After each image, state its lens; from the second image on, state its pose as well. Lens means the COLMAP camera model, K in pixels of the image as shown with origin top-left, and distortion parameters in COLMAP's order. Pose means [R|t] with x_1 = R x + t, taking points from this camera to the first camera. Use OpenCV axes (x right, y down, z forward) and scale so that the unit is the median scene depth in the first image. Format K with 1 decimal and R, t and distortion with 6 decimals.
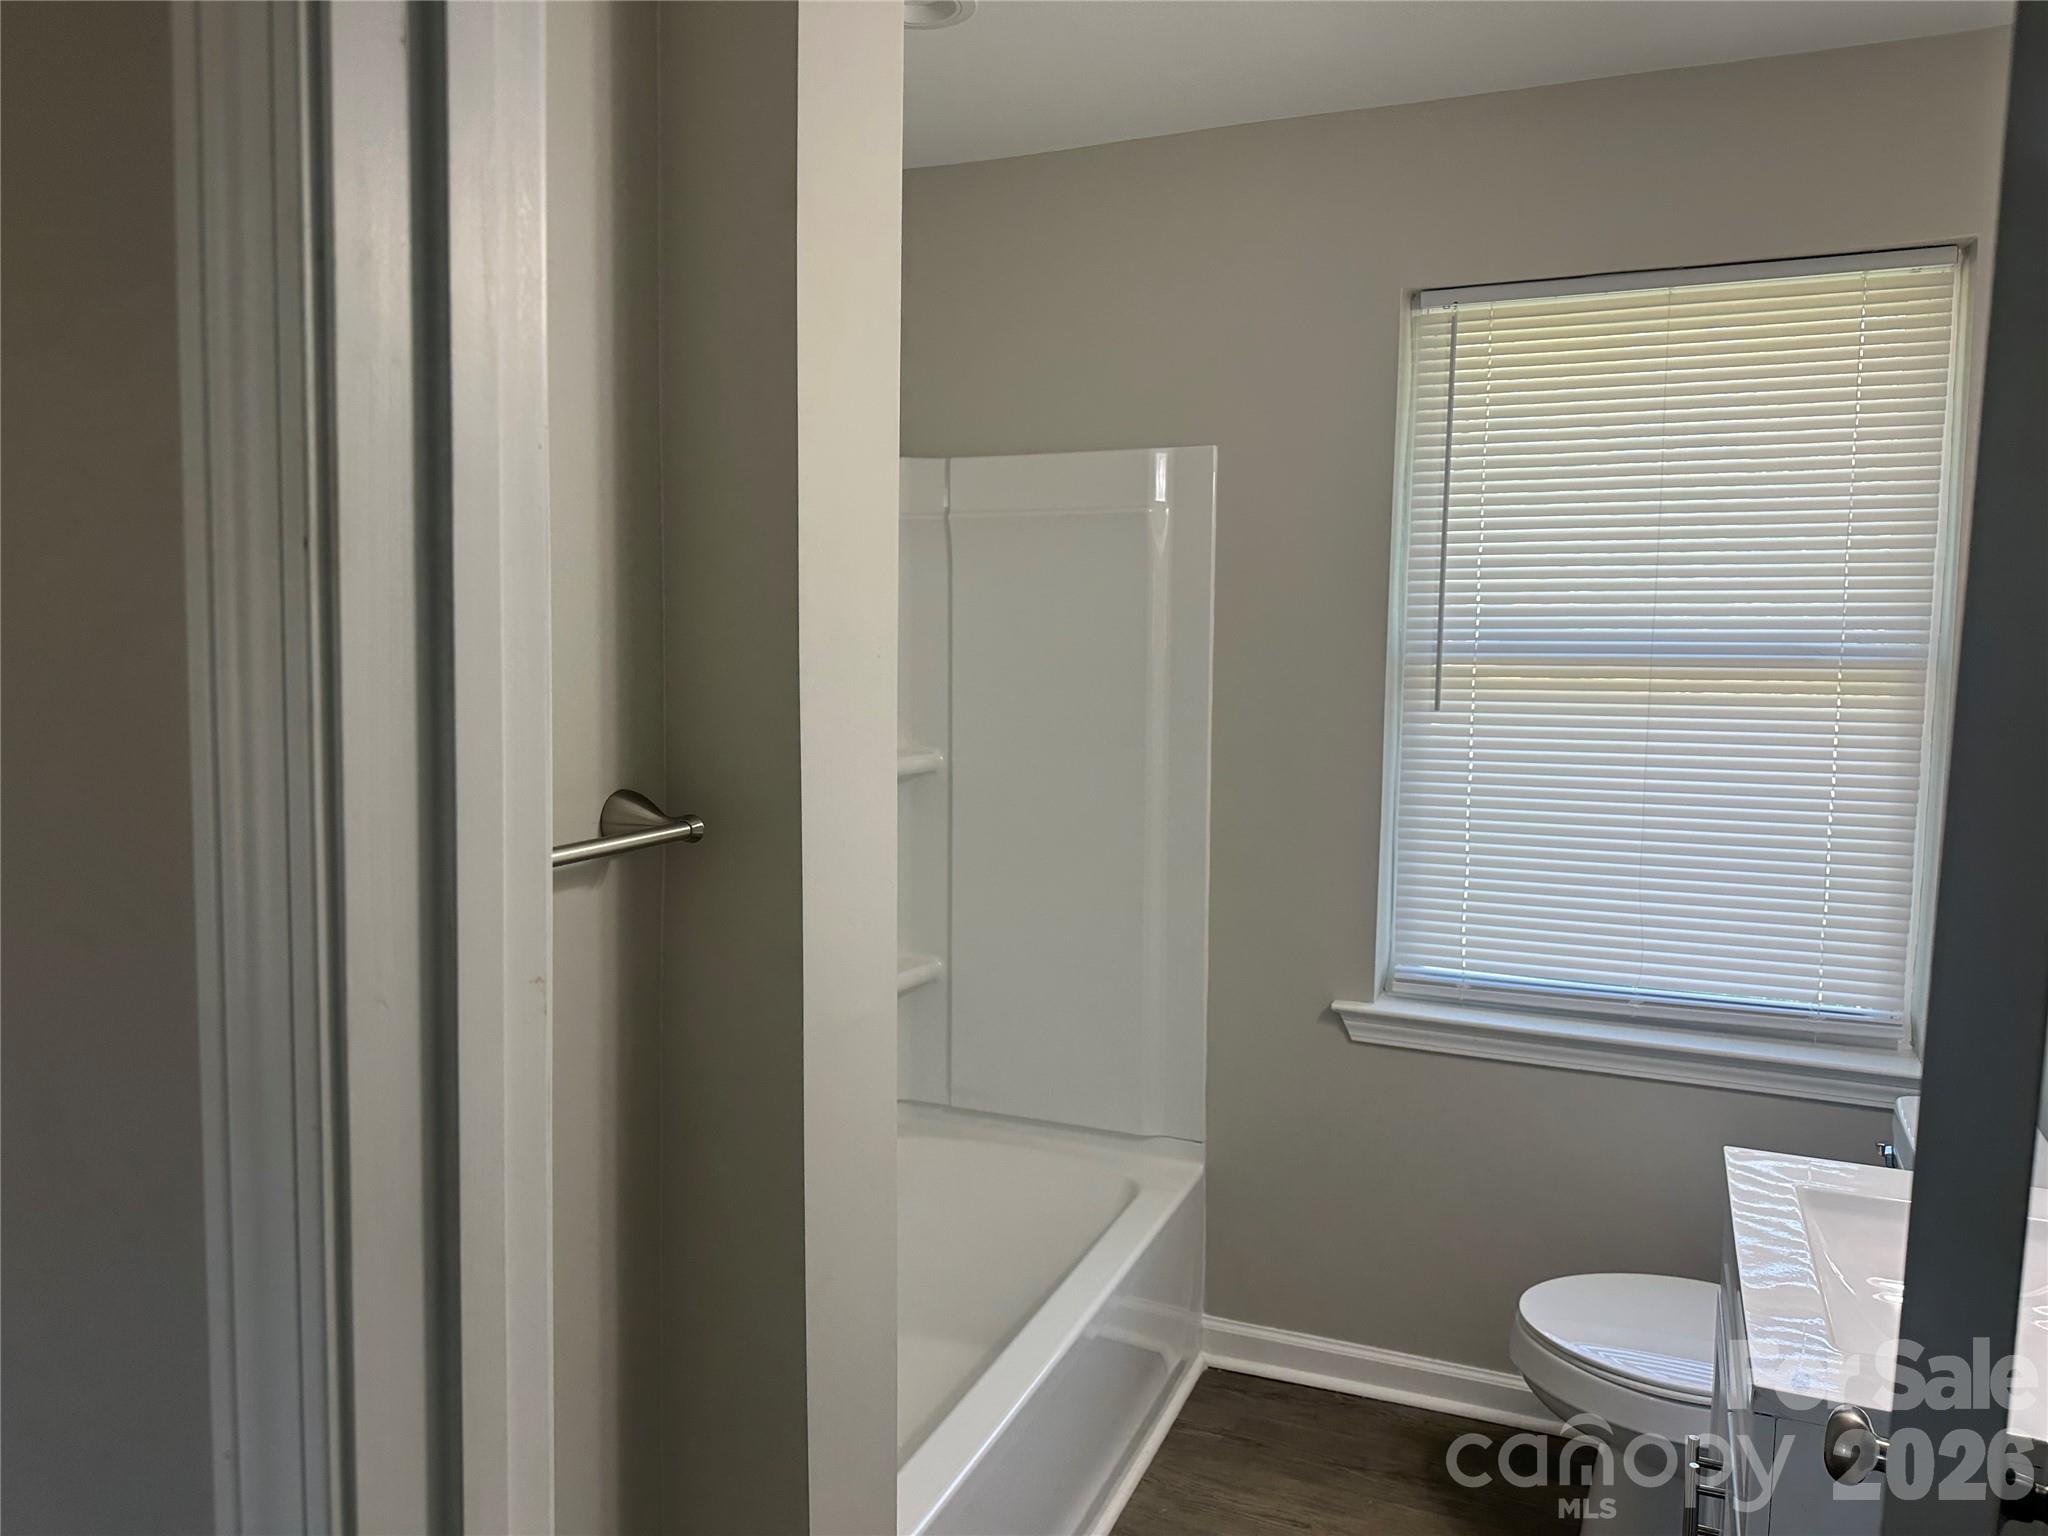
lens RADIAL K [[1419.7, 0, 1019.8], [0, 1419.7, 777.7], [0, 0, 1]] dist [0.111960, -0.142319]
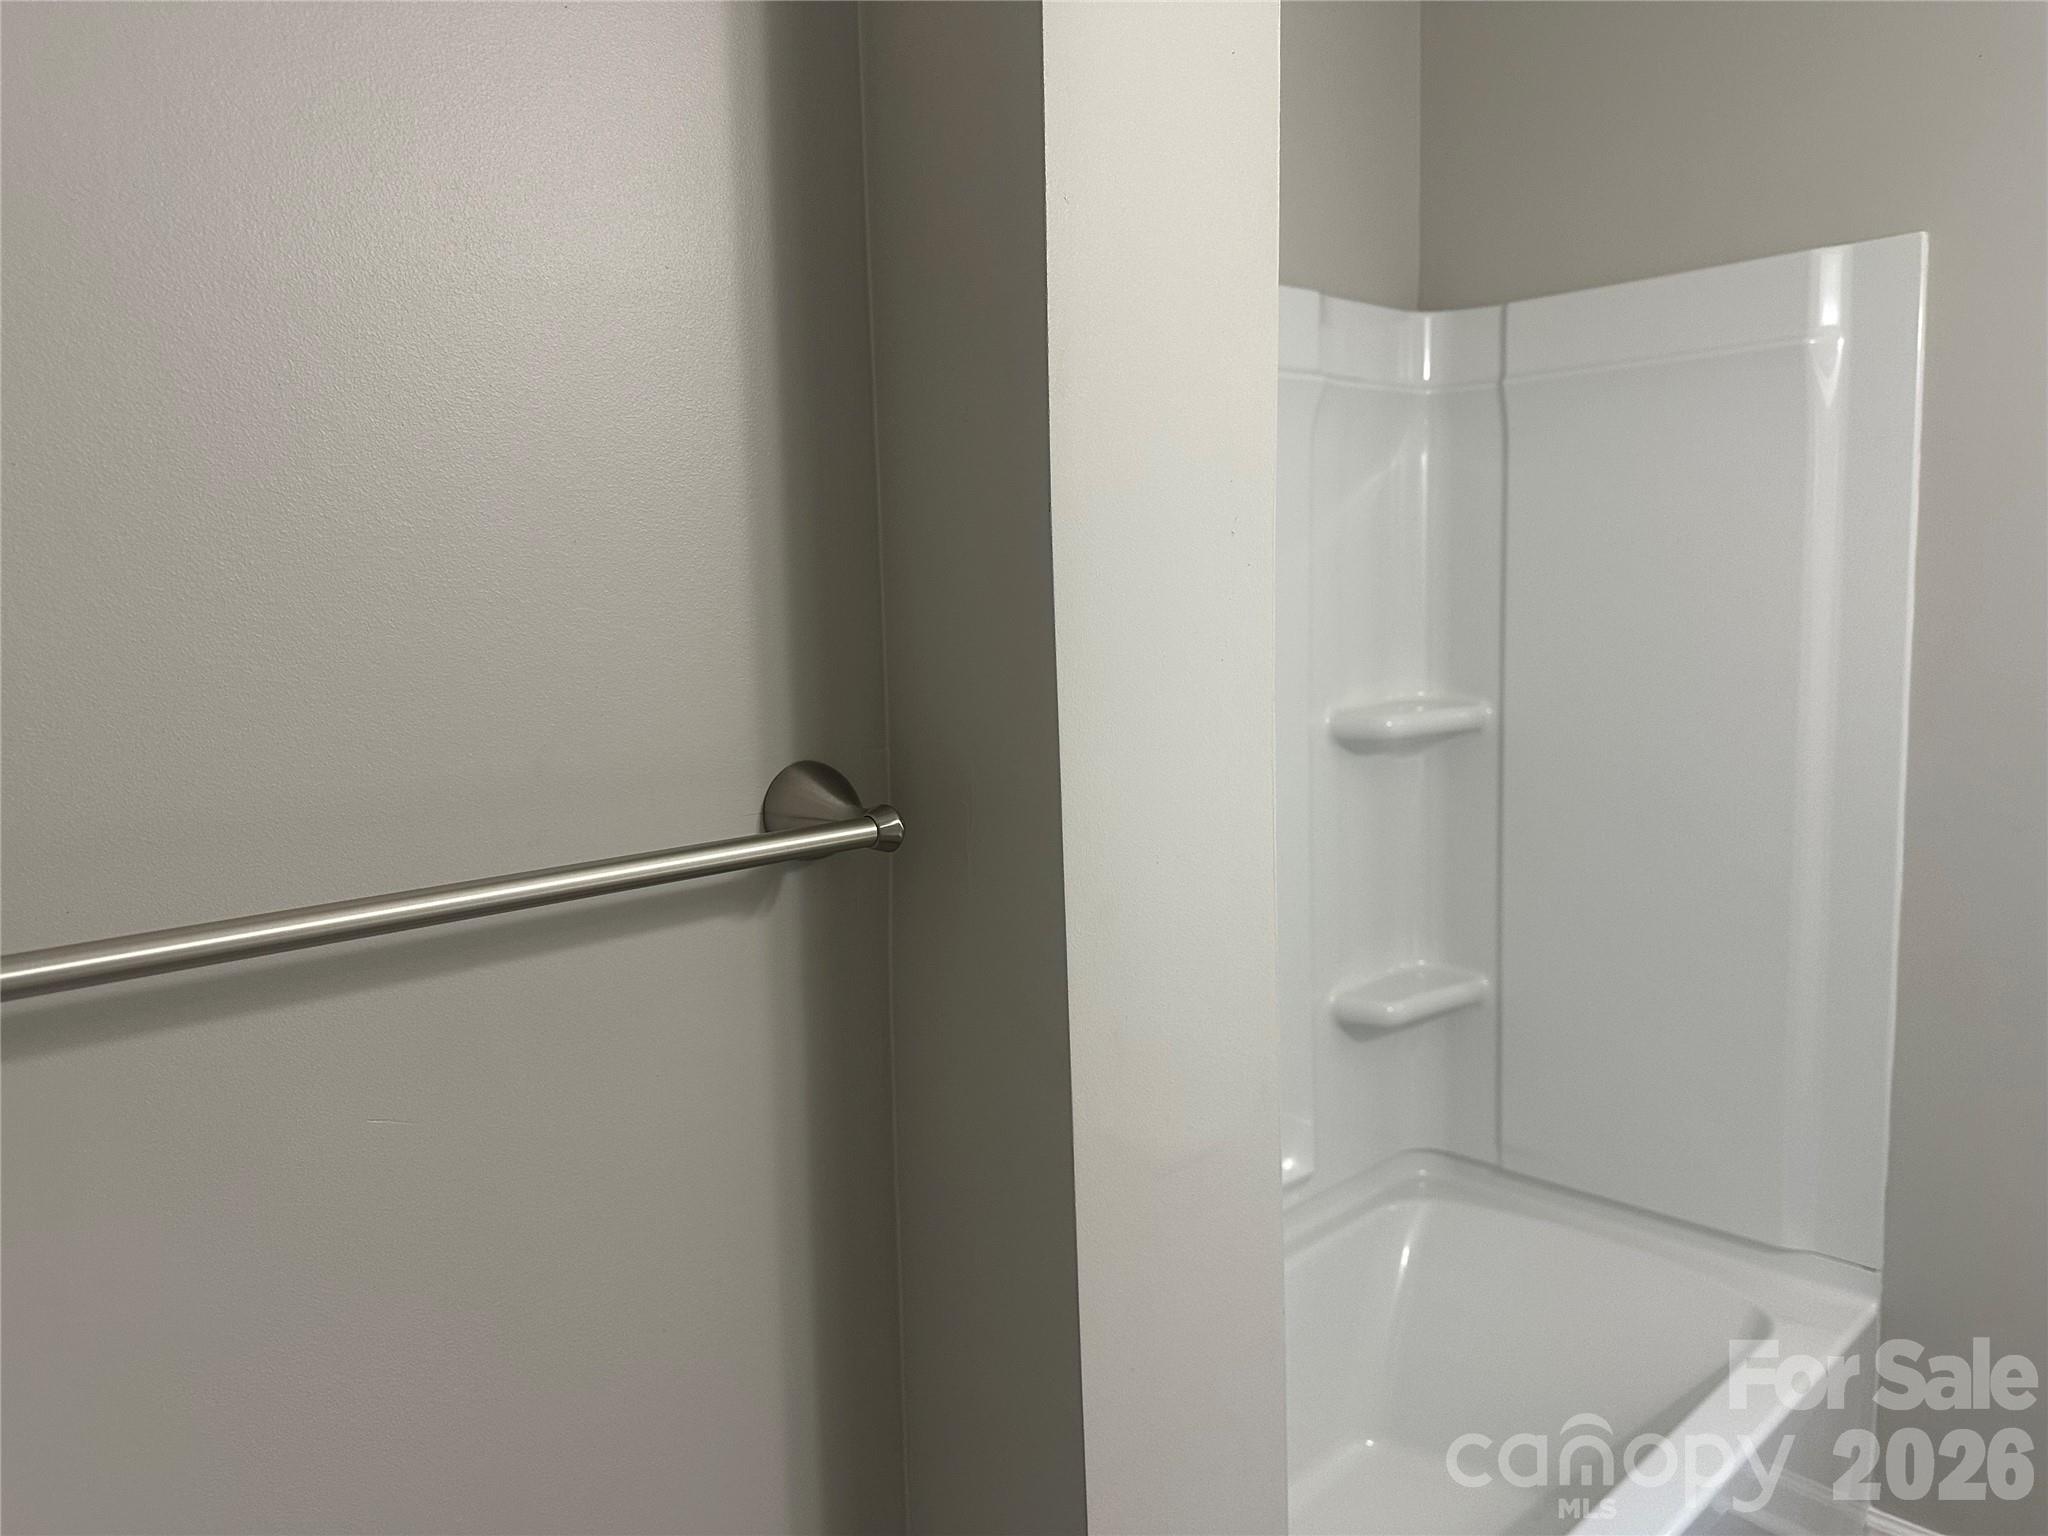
lens RADIAL K [[1489.8, 0, 1028.9], [0, 1489.8, 722.2], [0, 0, 1]] dist [0.035198, -0.042199]
pose [[0.924356, 0.020994, -0.380954, 0.021867], [-0.022066, 0.999755, 0.001554, -0.003971], [0.380894, 0.006970, 0.924593, 0.194501]]
